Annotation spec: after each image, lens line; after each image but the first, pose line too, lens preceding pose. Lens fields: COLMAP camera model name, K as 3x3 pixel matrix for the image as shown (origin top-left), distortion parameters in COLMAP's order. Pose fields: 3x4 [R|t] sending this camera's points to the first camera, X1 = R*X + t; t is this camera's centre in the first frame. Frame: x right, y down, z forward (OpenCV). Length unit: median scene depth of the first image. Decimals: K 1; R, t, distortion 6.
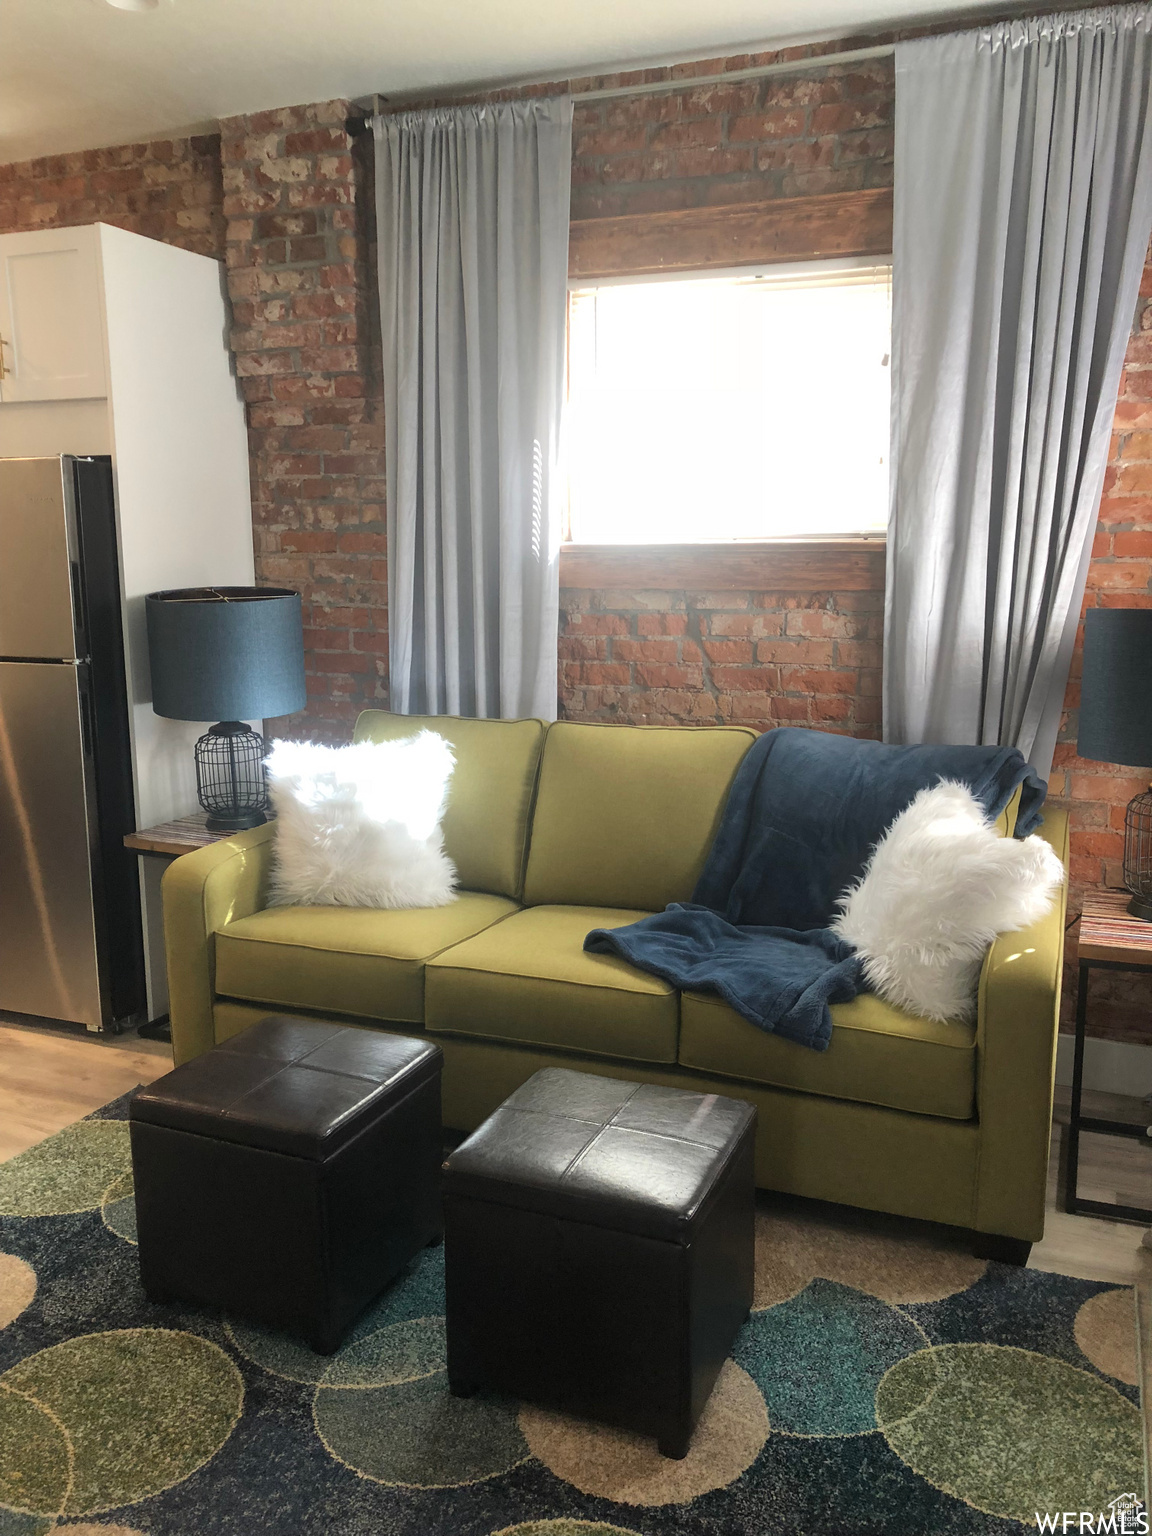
lens RADIAL K [[1267.8, 0, 569.5], [0, 1267.8, 763.6], [0, 0, 1]] dist [0.040256, -0.035419]
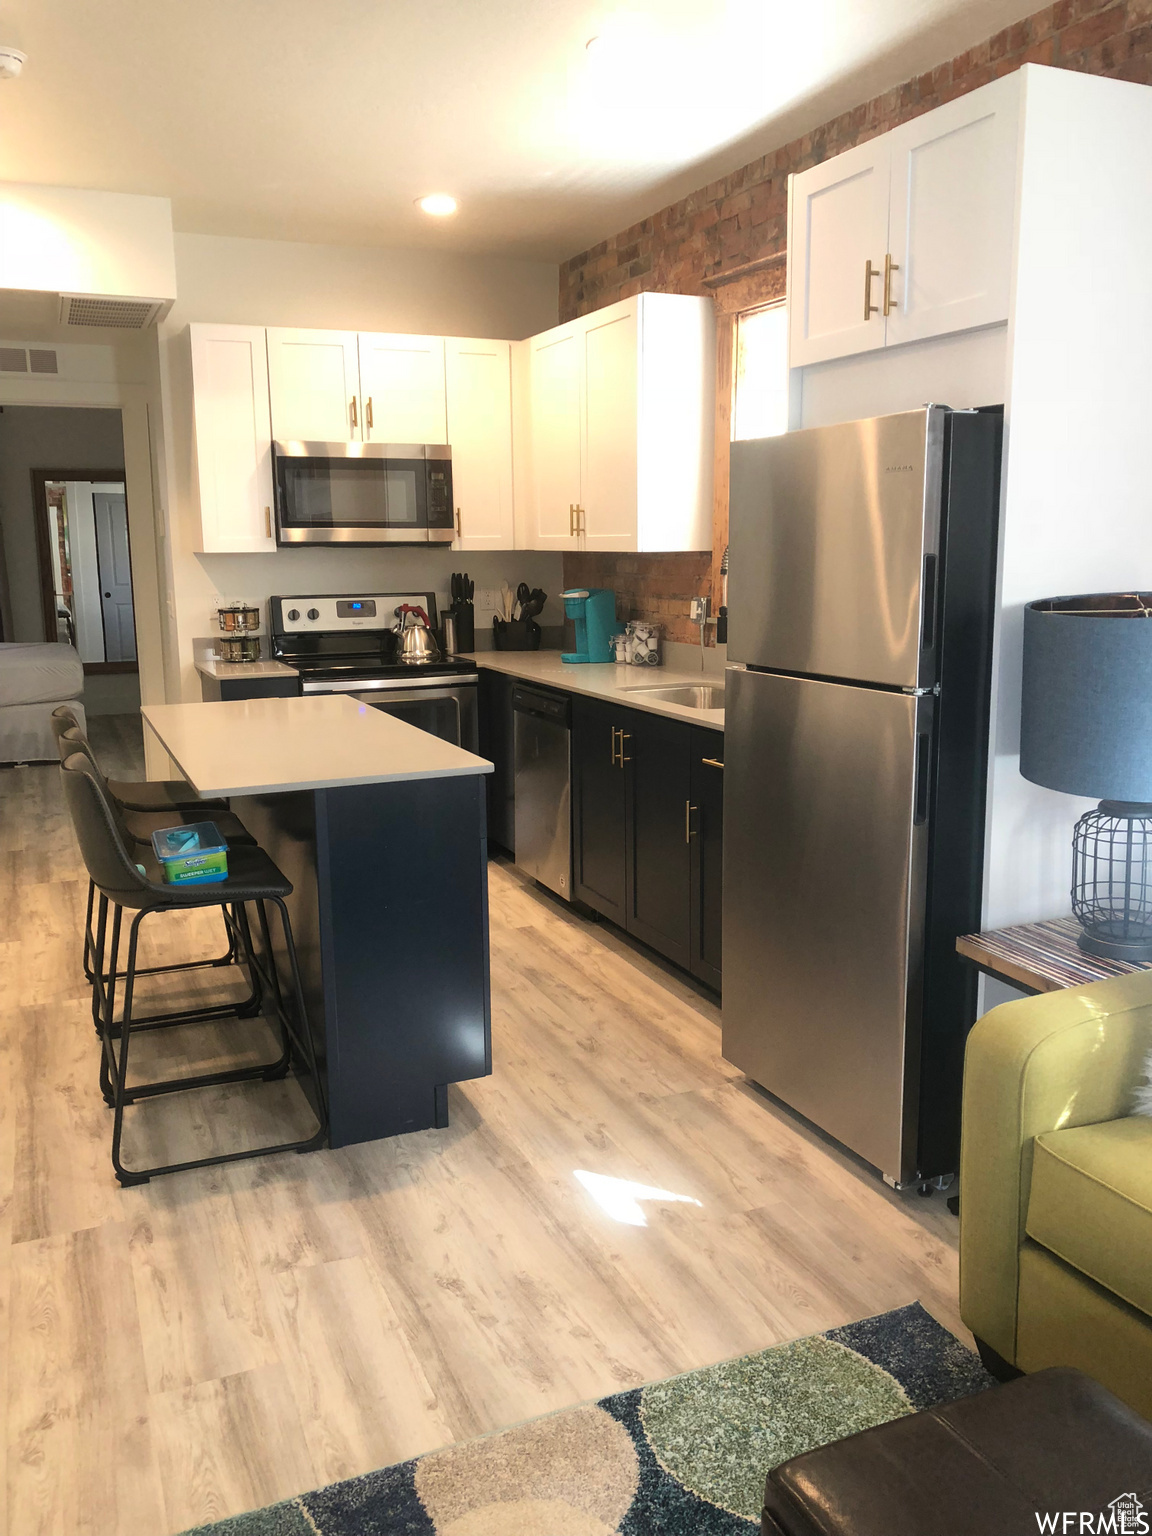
lens RADIAL K [[1267.8, 0, 587.7], [0, 1267.8, 755.4], [0, 0, 1]] dist [0.040256, -0.035419]
pose [[0.733316, 0.114775, -0.670130, -0.034085], [-0.117991, 0.992175, 0.040816, -0.051091], [0.669571, 0.049138, 0.741121, 0.335531]]
